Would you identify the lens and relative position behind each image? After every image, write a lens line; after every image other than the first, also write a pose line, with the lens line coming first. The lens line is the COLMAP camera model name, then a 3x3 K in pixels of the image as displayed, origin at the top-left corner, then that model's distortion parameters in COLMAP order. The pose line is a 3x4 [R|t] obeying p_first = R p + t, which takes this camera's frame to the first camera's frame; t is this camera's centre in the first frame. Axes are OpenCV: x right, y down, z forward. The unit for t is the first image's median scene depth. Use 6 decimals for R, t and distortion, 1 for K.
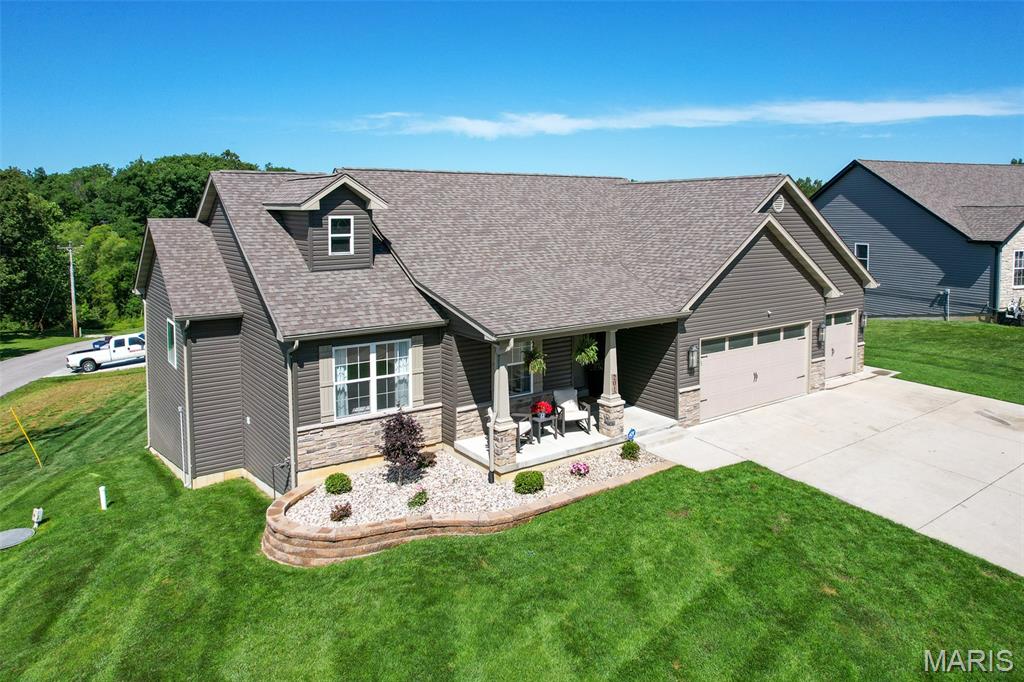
lens RADIAL K [[706.3, 0, 531.9], [0, 706.3, 249.4], [0, 0, 1]] dist [-0.026810, 0.001501]
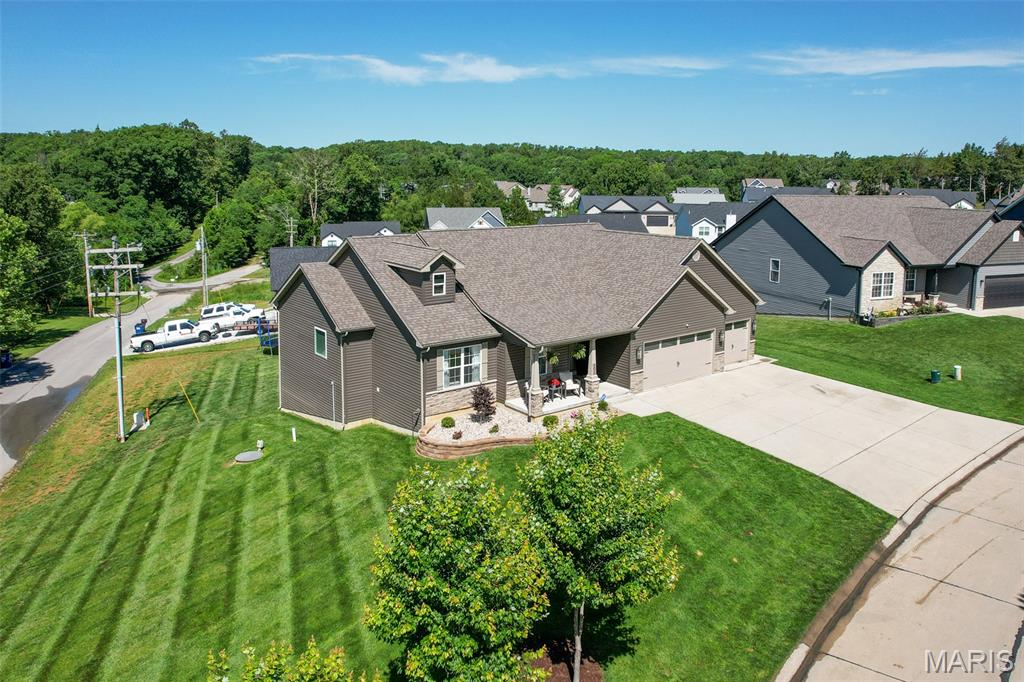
lens RADIAL K [[756.9, 0, 512.9], [0, 756.9, 253.8], [0, 0, 1]] dist [-0.033877, -0.002122]
pose [[0.999394, 0.008287, 0.033815, -0.153743], [-0.010103, 0.998497, 0.053865, -0.198636], [-0.033318, -0.054174, 0.997976, -0.870847]]
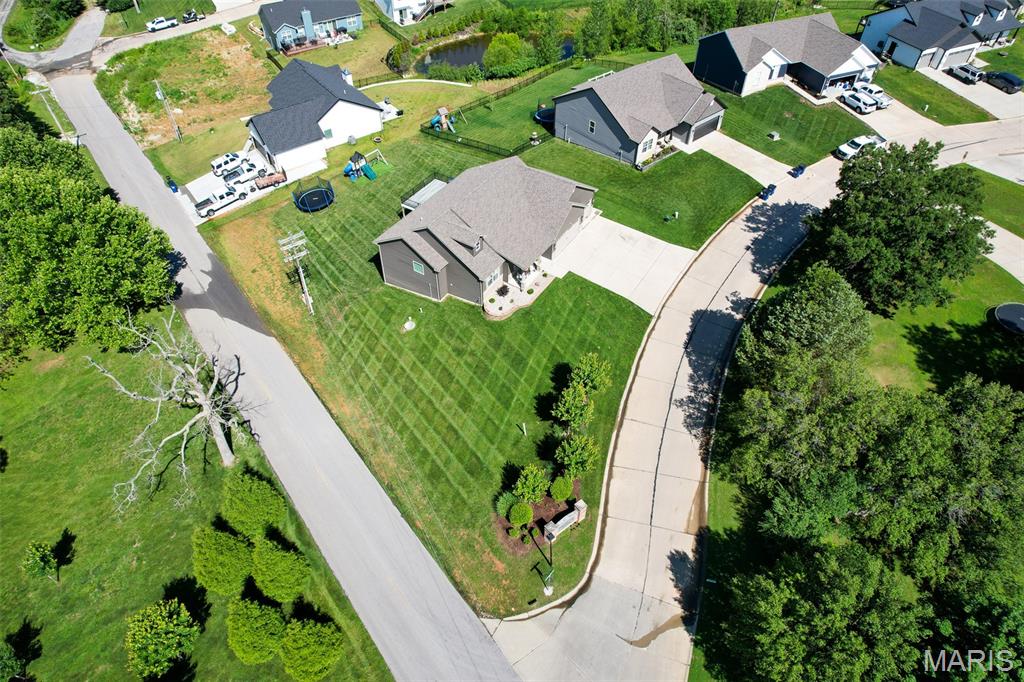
lens RADIAL K [[651.4, 0, 512.0], [0, 651.4, 341.0], [0, 0, 1]] dist [-0.069641, 0.064412]
pose [[0.935609, -0.251025, 0.248237, -1.142480], [0.013090, 0.727331, 0.686162, -2.158602], [-0.352795, -0.638730, 0.683784, -1.935545]]
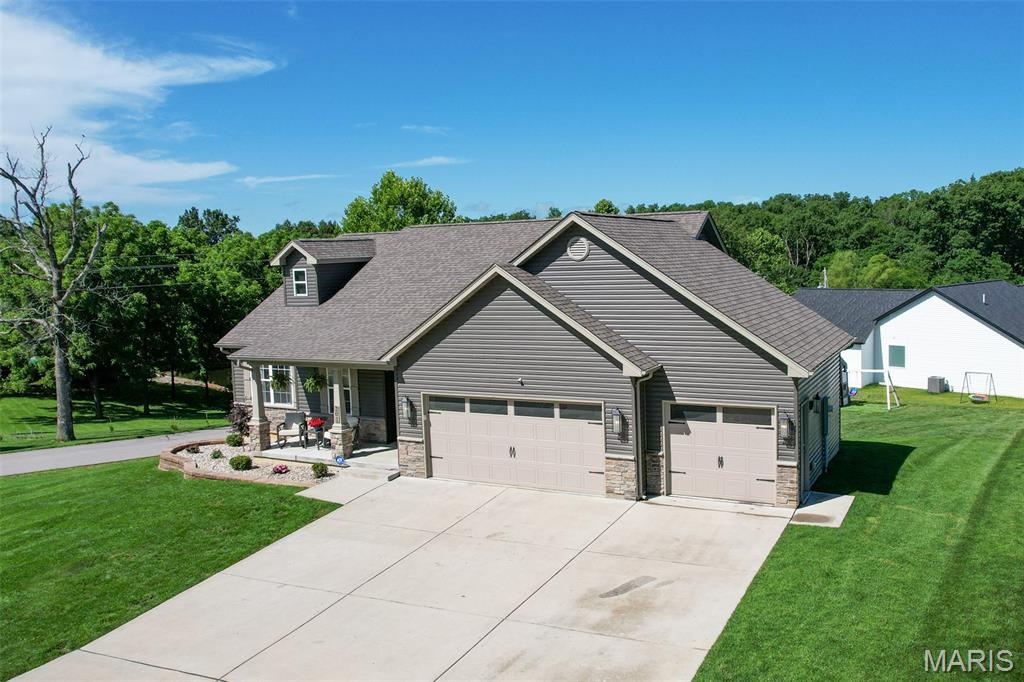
lens RADIAL K [[830.4, 0, 559.3], [0, 830.4, 306.4], [0, 0, 1]] dist [-0.039381, -0.000041]
pose [[0.461226, 0.044045, -0.886189, 1.482270], [-0.013906, 0.999003, 0.042415, -0.050228], [0.887174, -0.007240, 0.461379, 0.694101]]
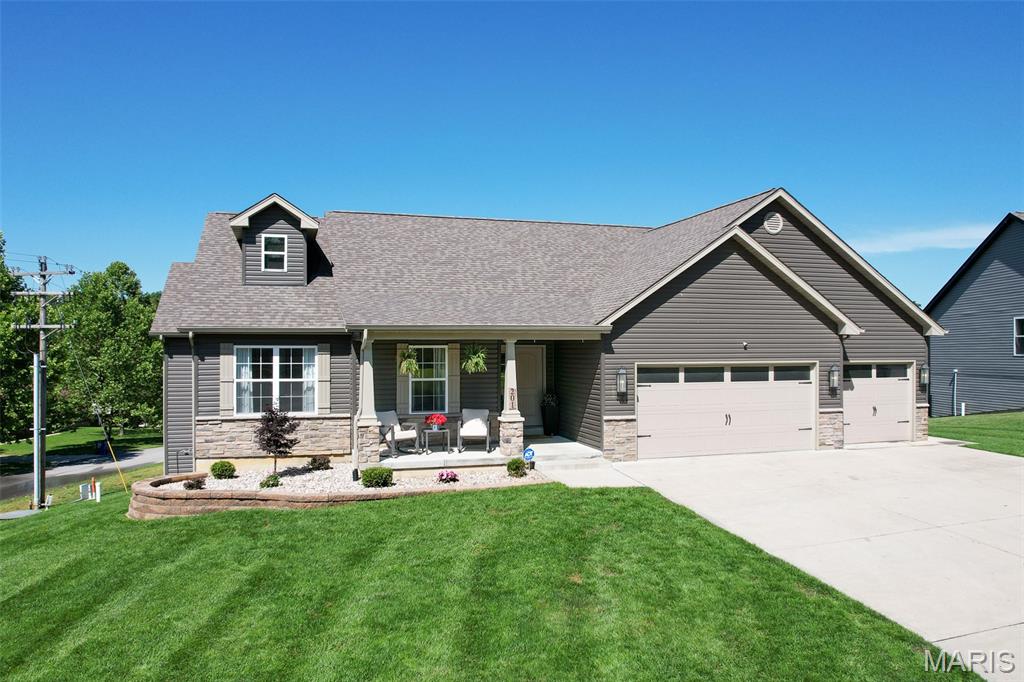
lens RADIAL K [[738.7, 0, 512.0], [0, 738.7, 341.0], [0, 0, 1]] dist [-0.039435, 0.001415]
pose [[0.945092, -0.001298, -0.326802, 0.431733], [-0.018816, 0.998117, -0.058379, 0.171201], [0.326262, 0.061323, 0.943288, 0.080795]]
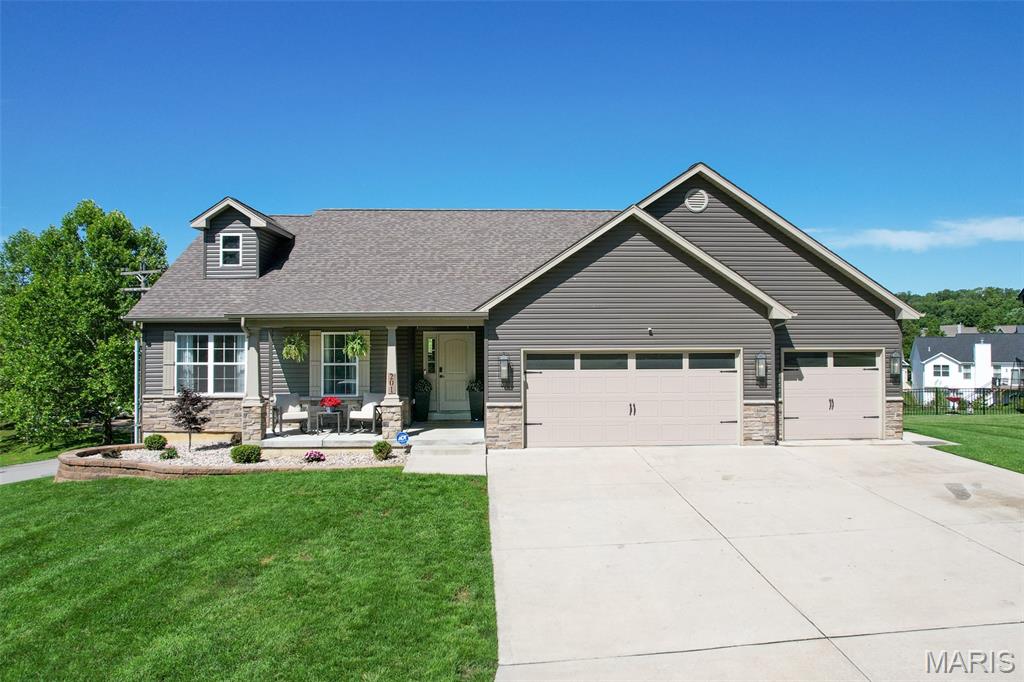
lens RADIAL K [[706.0, 0, 509.3], [0, 706.0, 318.2], [0, 0, 1]] dist [-0.032780, 0.000989]
pose [[0.833032, -0.013395, -0.553063, 0.775451], [-0.028347, 0.997360, -0.066854, 0.161285], [0.552499, 0.071369, 0.830453, 0.287951]]
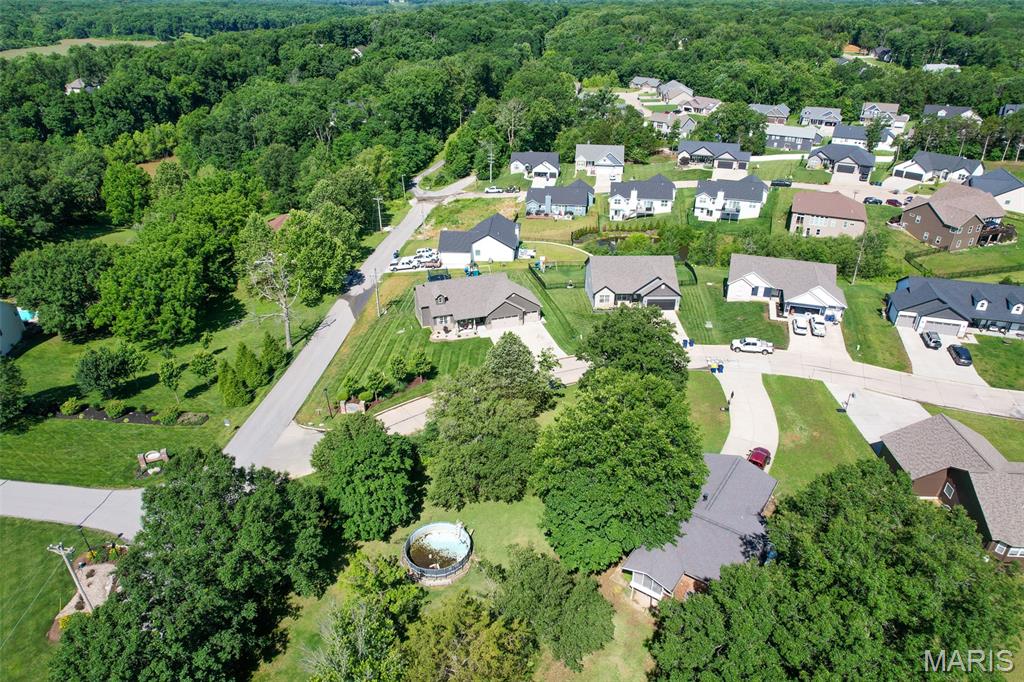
lens RADIAL K [[651.4, 0, 512.0], [0, 651.4, 341.0], [0, 0, 1]] dist [-0.069641, 0.064412]
pose [[0.945802, 0.158787, -0.283277, 2.420079], [-0.019309, 0.898260, 0.439039, -2.627712], [0.324170, -0.409774, 0.852642, -4.703429]]
